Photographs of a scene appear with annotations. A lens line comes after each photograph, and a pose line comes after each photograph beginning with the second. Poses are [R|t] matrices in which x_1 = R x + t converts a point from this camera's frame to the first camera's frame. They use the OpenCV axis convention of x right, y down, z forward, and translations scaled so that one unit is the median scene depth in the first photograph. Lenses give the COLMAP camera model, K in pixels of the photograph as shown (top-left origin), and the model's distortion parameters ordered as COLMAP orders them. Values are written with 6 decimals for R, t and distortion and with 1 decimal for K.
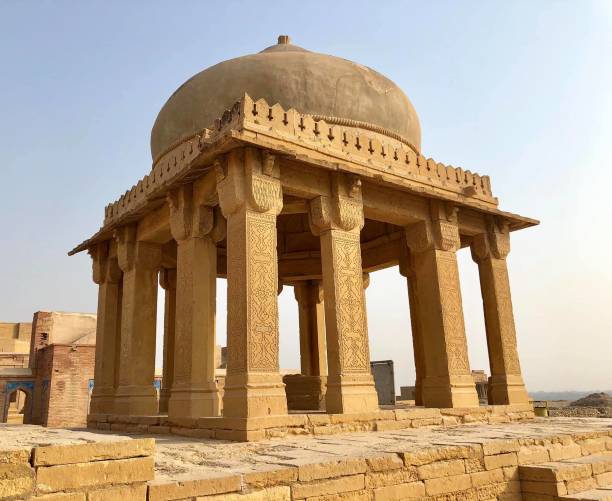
lens RADIAL K [[514.7, 0, 306.0], [0, 514.7, 250.5], [0, 0, 1]] dist [0.018607, -0.009324]
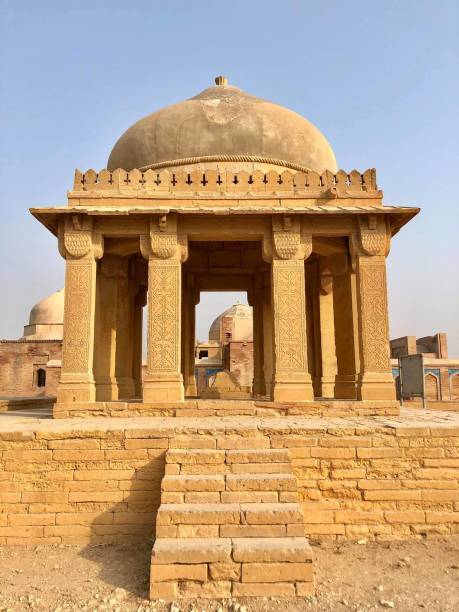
lens RADIAL K [[469.1, 0, 229.5], [0, 469.1, 306.0], [0, 0, 1]] dist [0.018247, -0.004030]
pose [[0.842016, -0.069405, -0.534969, 0.755570], [0.131388, 0.988211, 0.078591, 0.004789], [0.523207, -0.136464, 0.841209, 0.113190]]
